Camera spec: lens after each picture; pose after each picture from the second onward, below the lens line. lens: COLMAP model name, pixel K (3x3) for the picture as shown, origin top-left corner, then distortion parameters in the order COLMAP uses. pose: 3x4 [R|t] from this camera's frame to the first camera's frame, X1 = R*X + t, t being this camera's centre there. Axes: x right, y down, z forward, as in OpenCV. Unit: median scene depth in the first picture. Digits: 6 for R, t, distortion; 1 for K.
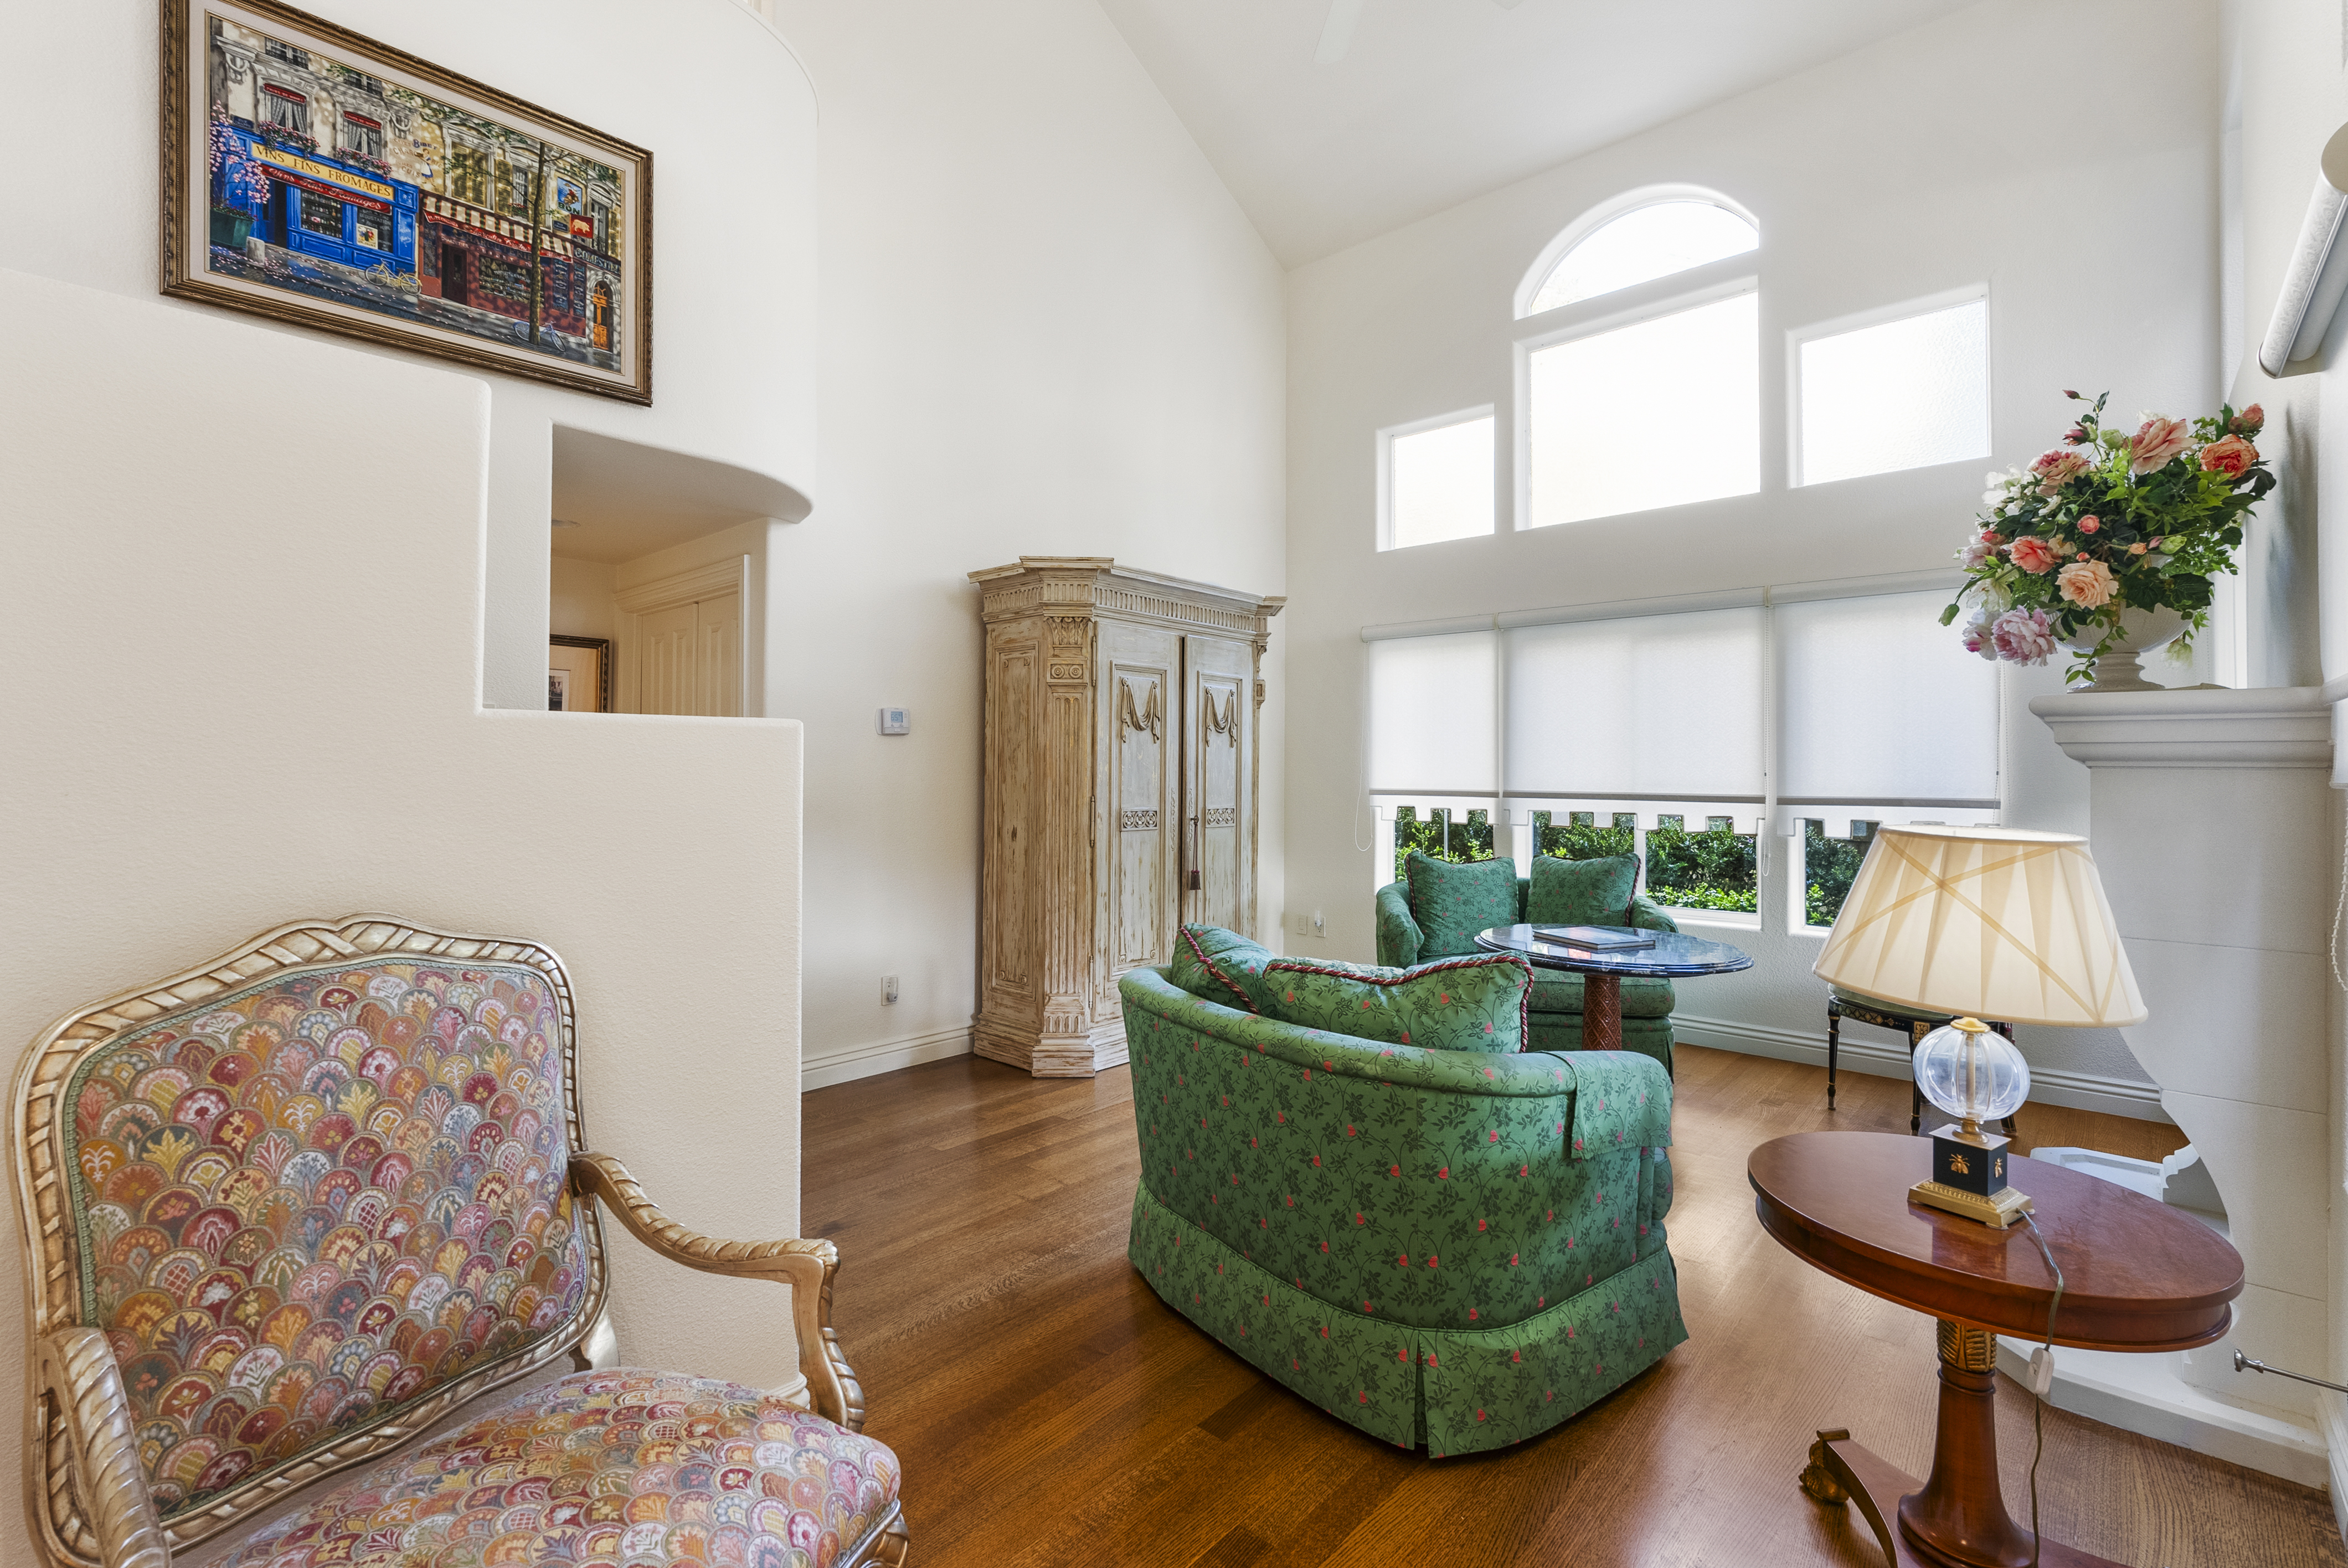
lens RADIAL K [[1056.5, 0, 1177.7], [0, 1056.5, 759.9], [0, 0, 1]] dist [-0.005187, 0.001560]
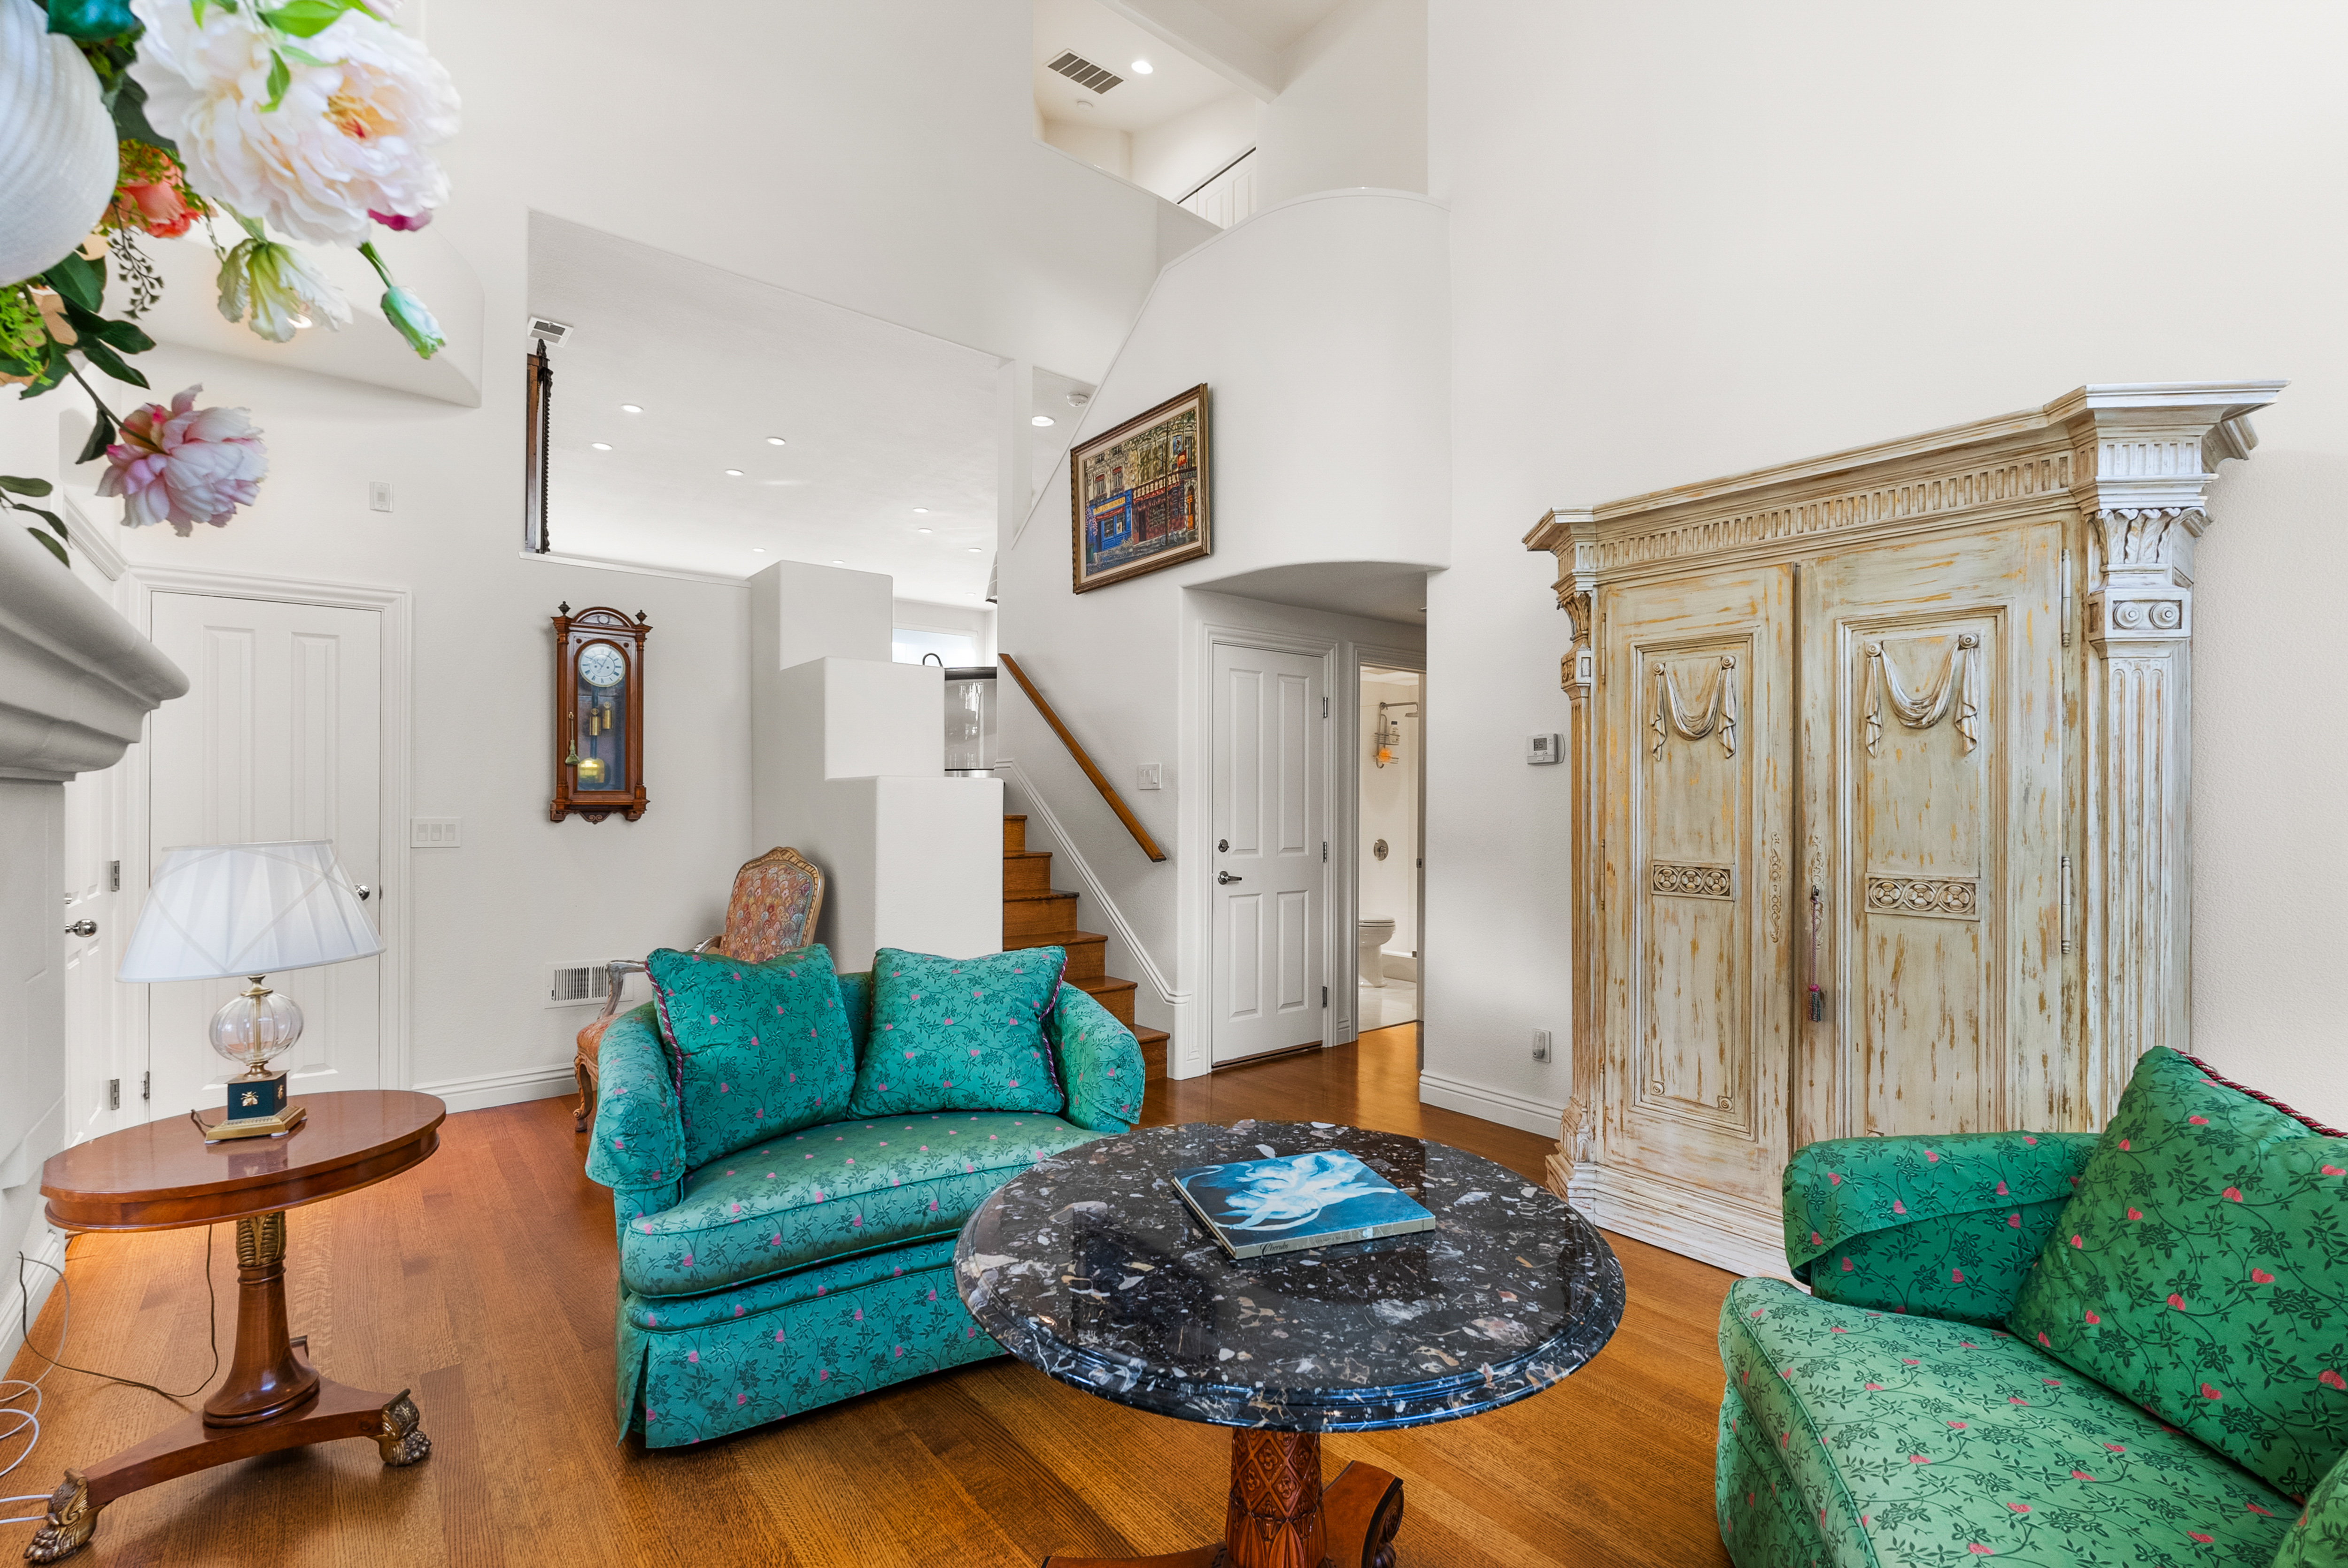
lens RADIAL K [[1056.5, 0, 1172.3], [0, 1056.5, 803.4], [0, 0, 1]] dist [-0.005187, 0.001560]
pose [[-0.170643, -0.001618, -0.985332, 1.085705], [0.002959, 0.999993, -0.002154, 0.018042], [0.985329, -0.003283, -0.170637, 1.357183]]
